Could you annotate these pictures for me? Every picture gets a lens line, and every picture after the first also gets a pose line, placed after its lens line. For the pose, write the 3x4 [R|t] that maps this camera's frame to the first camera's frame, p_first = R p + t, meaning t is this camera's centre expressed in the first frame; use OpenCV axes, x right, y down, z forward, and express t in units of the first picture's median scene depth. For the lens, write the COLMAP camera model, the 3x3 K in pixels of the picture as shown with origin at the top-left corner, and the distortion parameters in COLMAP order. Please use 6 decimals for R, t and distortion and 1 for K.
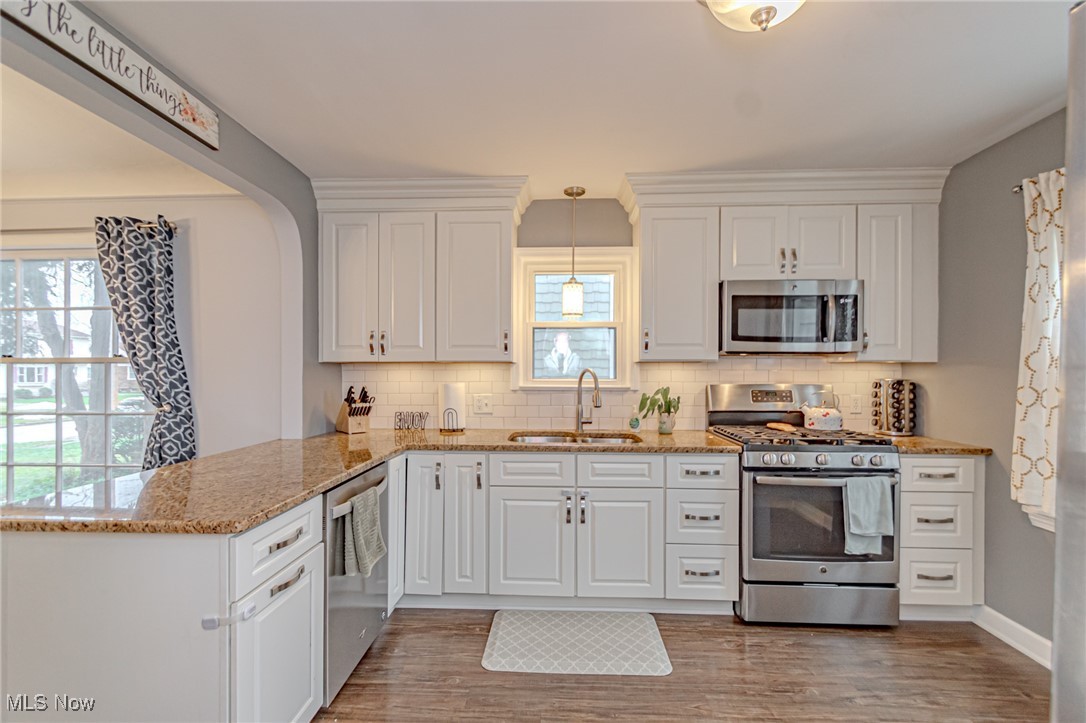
lens RADIAL K [[480.4, 0, 539.5], [0, 480.4, 372.2], [0, 0, 1]] dist [0.009112, -0.004285]
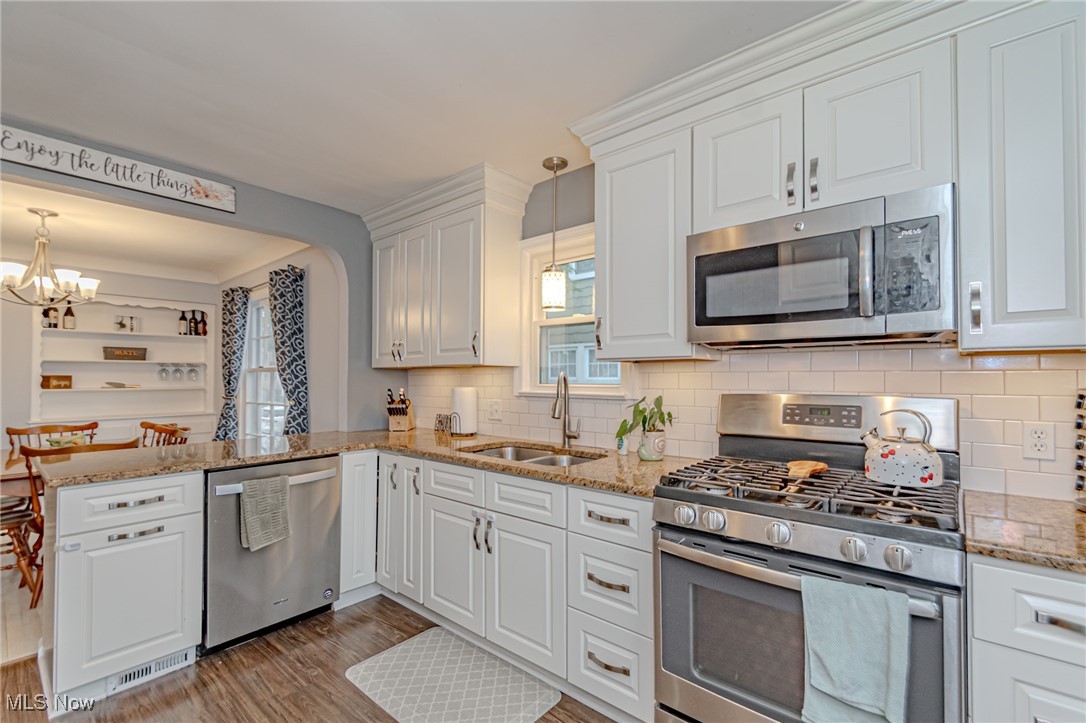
lens RADIAL K [[480.4, 0, 542.9], [0, 480.4, 369.7], [0, 0, 1]] dist [0.009112, -0.004285]
pose [[0.784591, -0.012087, -0.619896, 0.637399], [-0.001702, 0.999764, -0.021648, 0.008305], [0.620012, 0.018040, 0.784385, 0.355719]]
